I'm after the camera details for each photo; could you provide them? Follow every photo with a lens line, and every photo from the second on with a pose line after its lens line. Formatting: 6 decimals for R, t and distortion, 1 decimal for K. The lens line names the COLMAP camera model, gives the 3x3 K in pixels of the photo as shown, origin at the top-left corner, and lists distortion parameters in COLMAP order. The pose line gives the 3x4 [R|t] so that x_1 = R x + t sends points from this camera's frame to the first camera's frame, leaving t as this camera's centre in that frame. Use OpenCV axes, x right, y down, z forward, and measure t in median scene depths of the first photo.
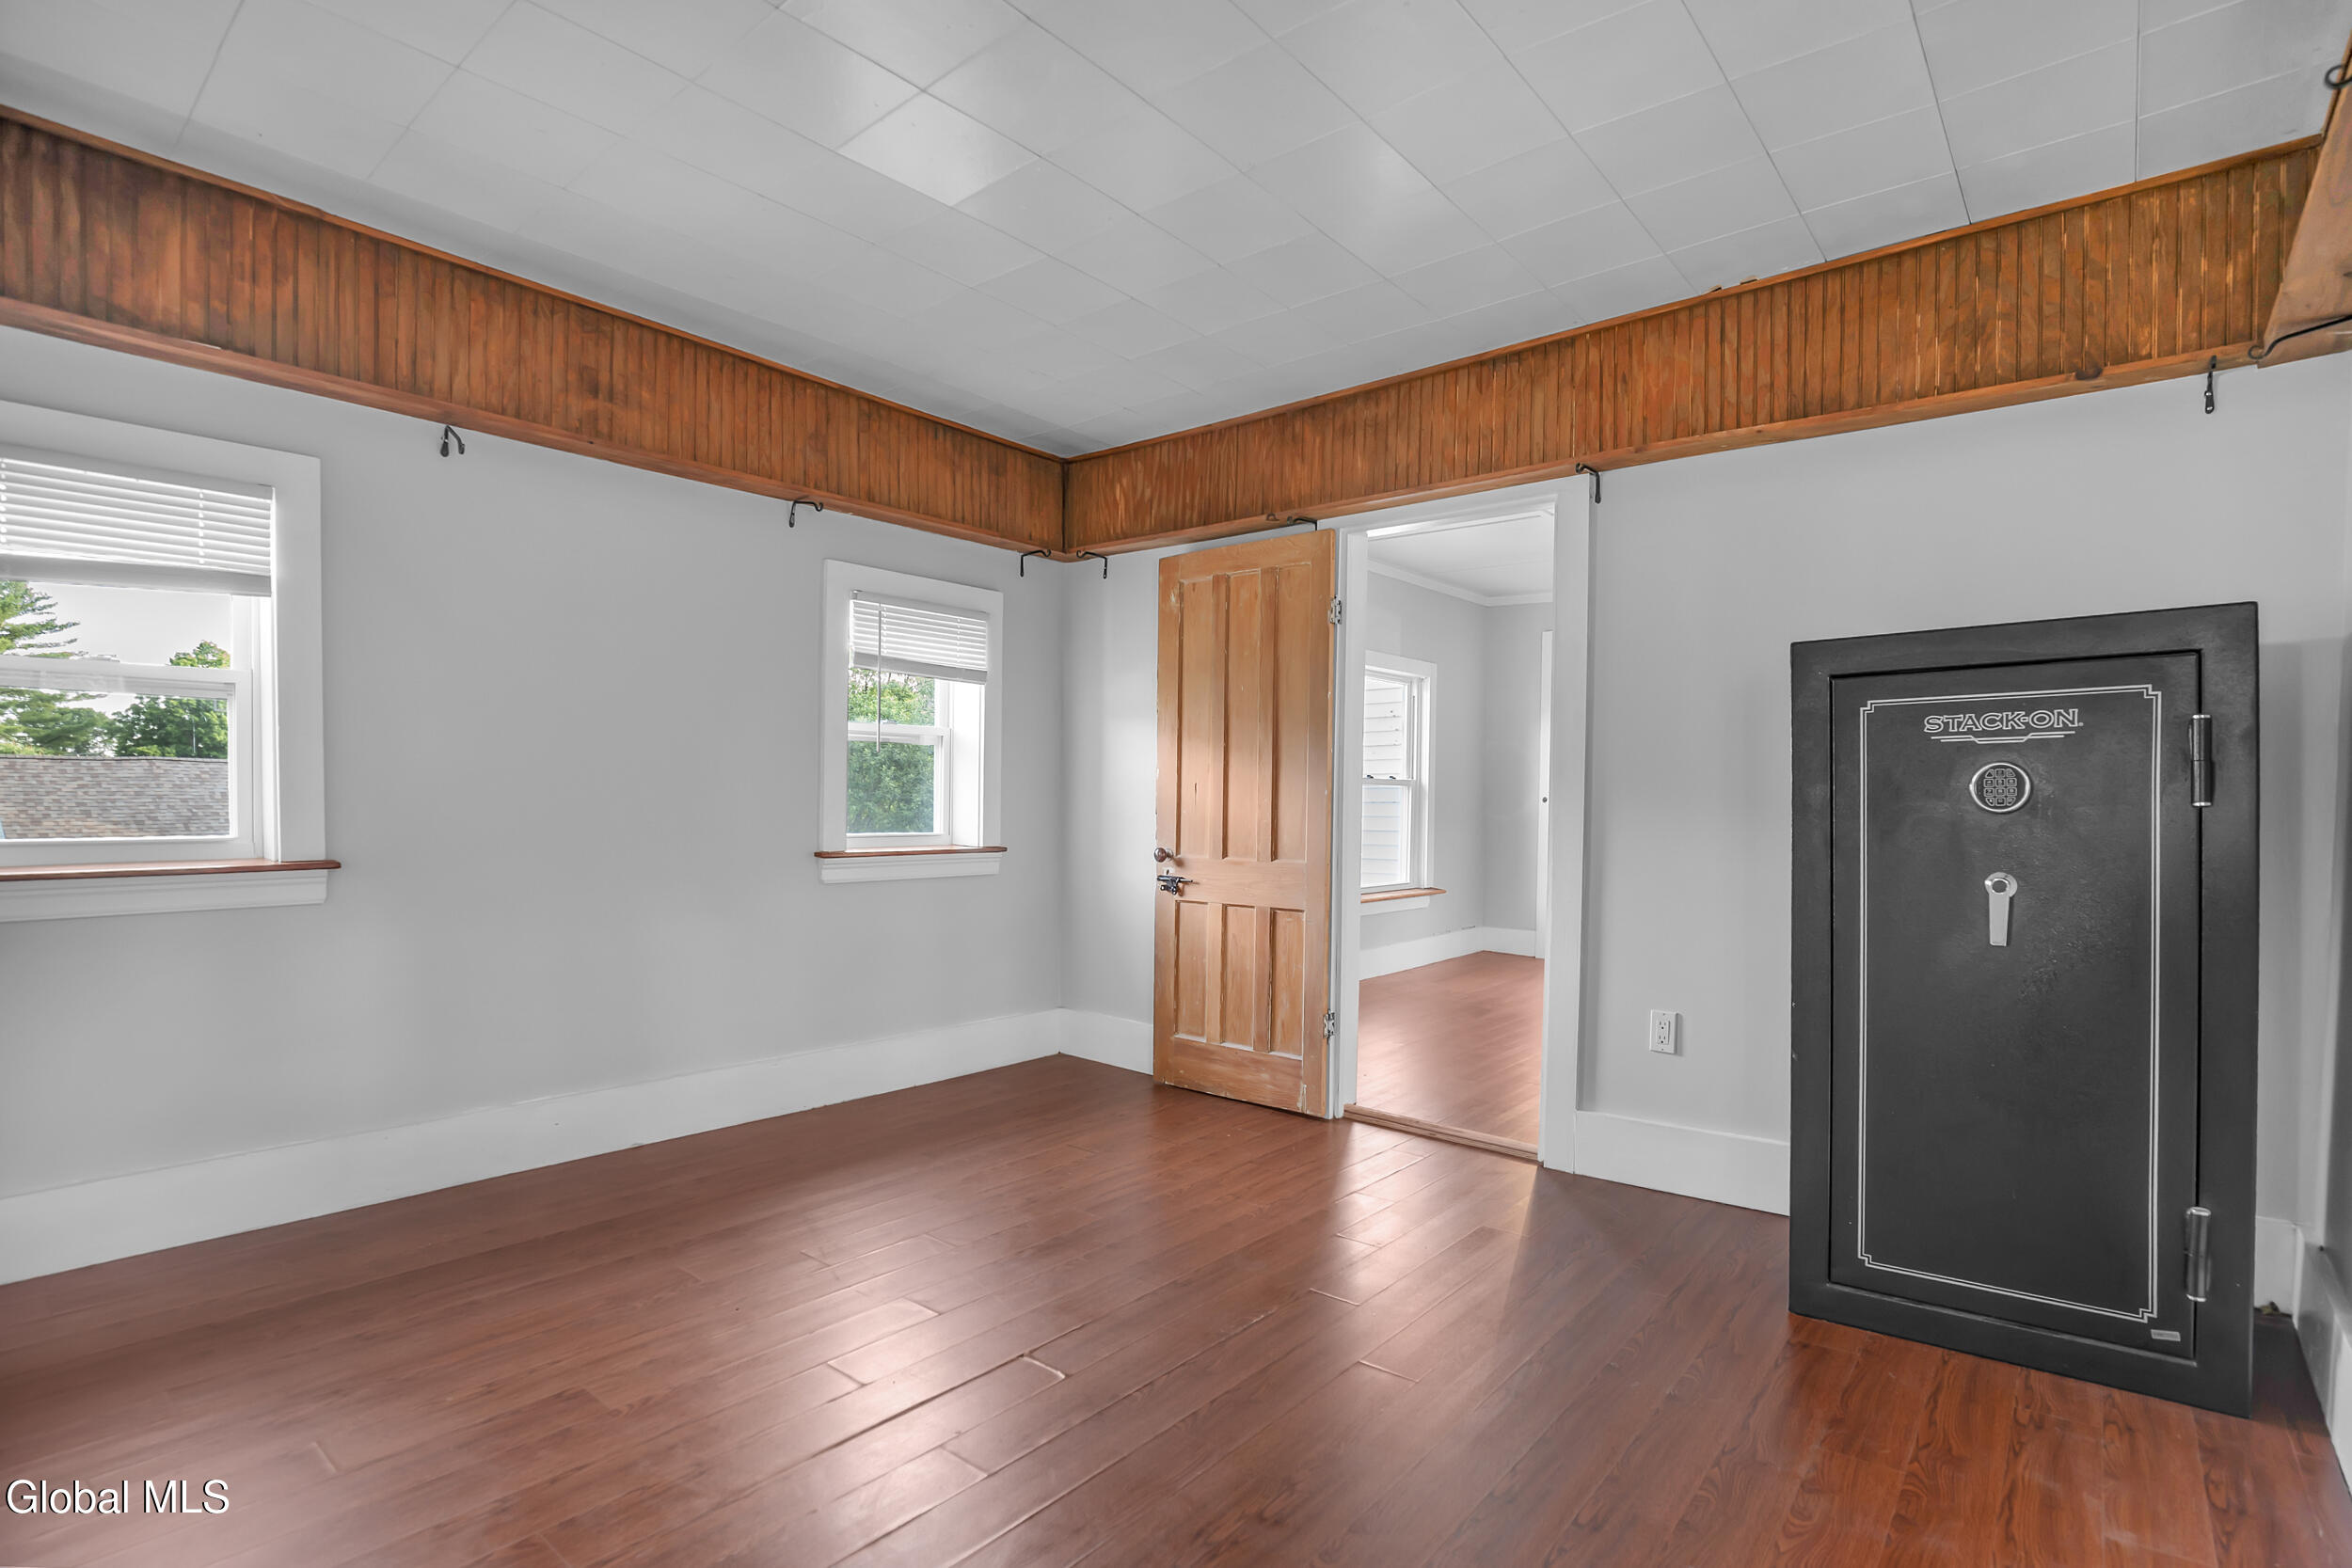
lens RADIAL K [[1123.3, 0, 1181.0], [0, 1123.3, 780.9], [0, 0, 1]] dist [-0.024982, 0.001317]
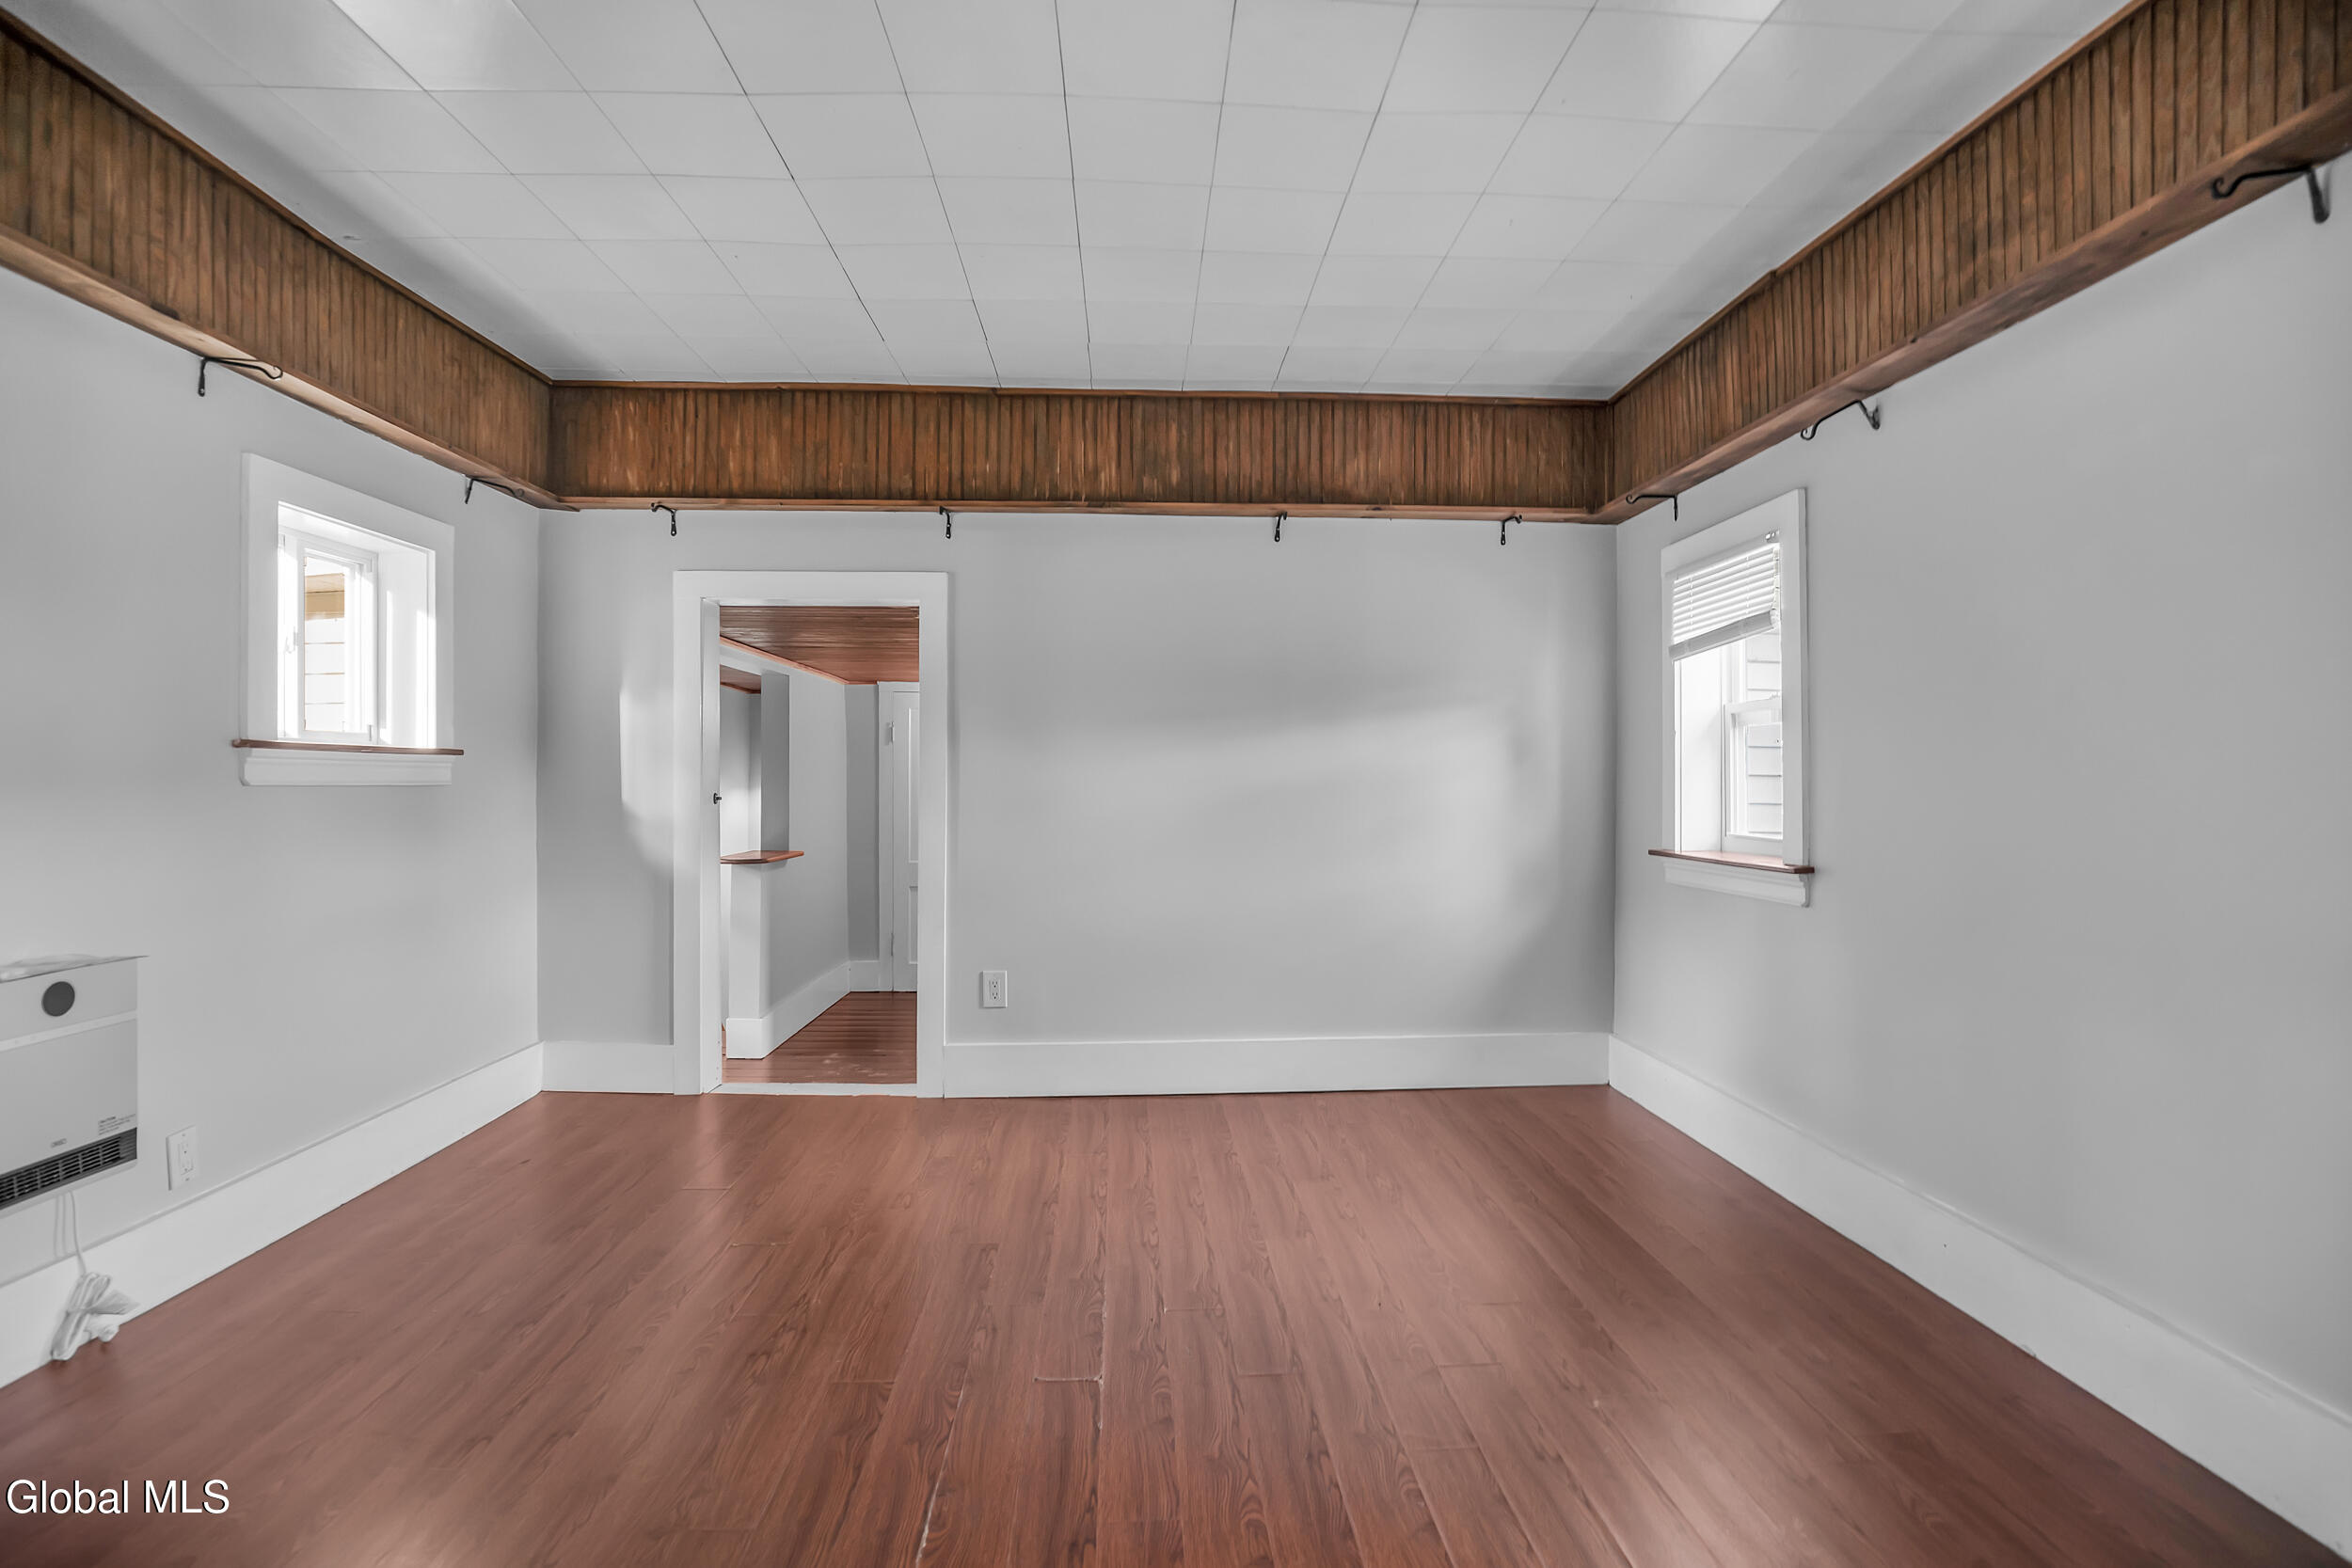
lens RADIAL K [[1107.9, 0, 1213.1], [0, 1107.9, 760.0], [0, 0, 1]] dist [-0.031614, 0.006282]
pose [[-0.708620, -0.017844, -0.705365, 0.332367], [0.000765, 0.999660, -0.026058, -0.002401], [0.705590, -0.019005, -0.708365, 1.227963]]
